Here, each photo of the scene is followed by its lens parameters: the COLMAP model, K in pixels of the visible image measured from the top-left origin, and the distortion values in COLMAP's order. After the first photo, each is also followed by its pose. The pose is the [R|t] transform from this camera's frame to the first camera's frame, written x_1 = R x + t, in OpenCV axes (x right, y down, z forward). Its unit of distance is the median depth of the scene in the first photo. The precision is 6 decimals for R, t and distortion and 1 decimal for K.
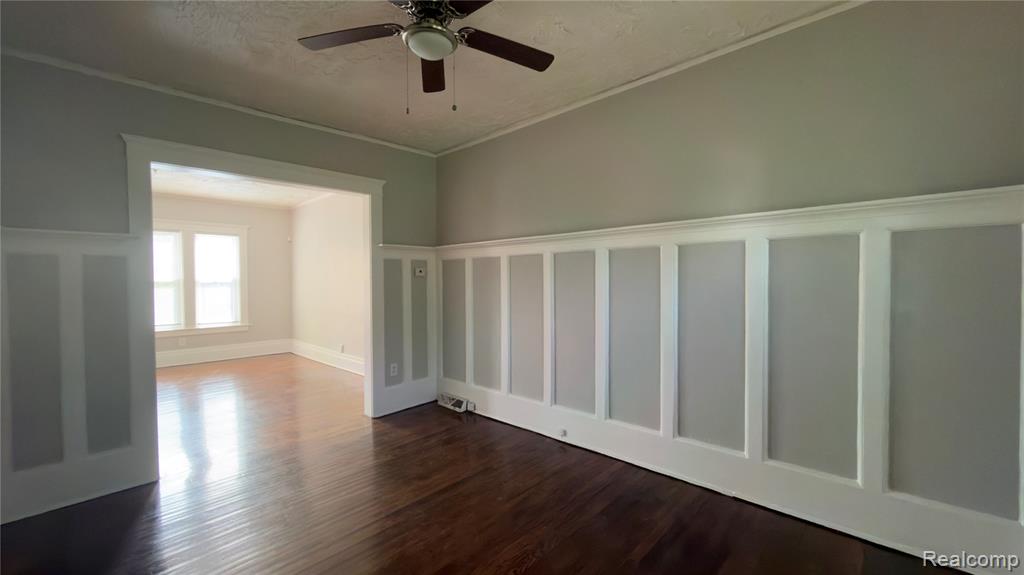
lens RADIAL K [[412.2, 0, 511.5], [0, 412.2, 284.6], [0, 0, 1]] dist [-0.001011, 0.000159]
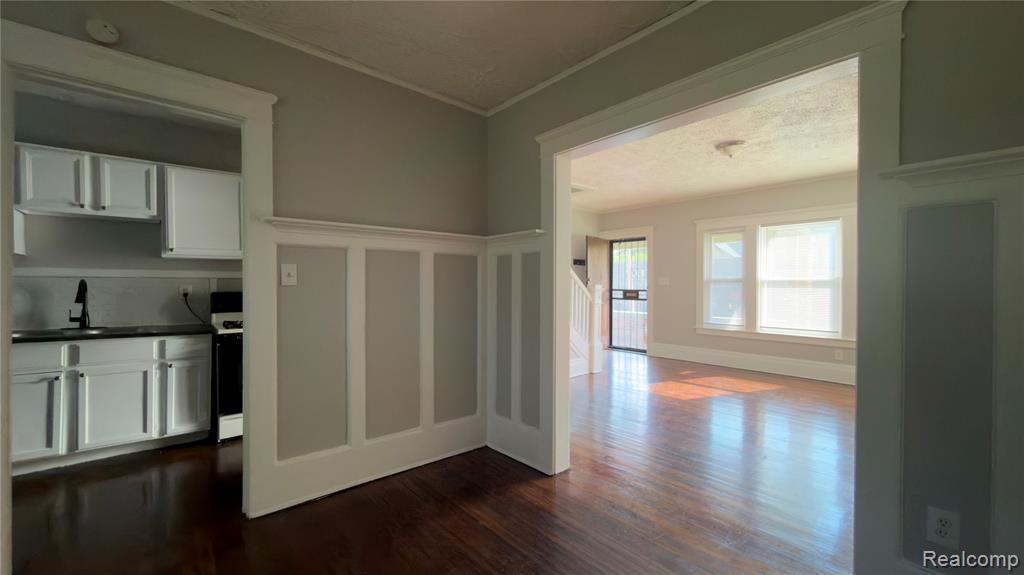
lens RADIAL K [[412.2, 0, 510.7], [0, 412.2, 287.2], [0, 0, 1]] dist [-0.001011, 0.000159]
pose [[-0.106956, 0.019202, -0.994078, 0.072660], [-0.006729, 0.999777, 0.020036, -0.005074], [0.994241, 0.008832, -0.106803, 0.444196]]
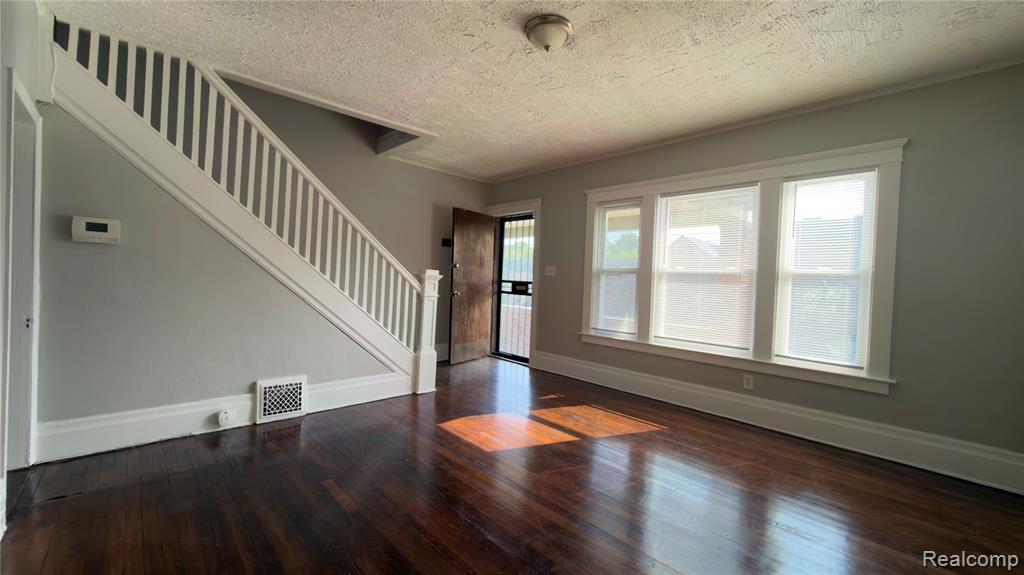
lens RADIAL K [[412.2, 0, 512.7], [0, 412.2, 288.2], [0, 0, 1]] dist [-0.001011, 0.000159]
pose [[-0.073941, 0.033708, -0.996693, -0.223458], [-0.042248, 0.998425, 0.036901, 0.005543], [0.996367, 0.044837, -0.072400, 0.718535]]
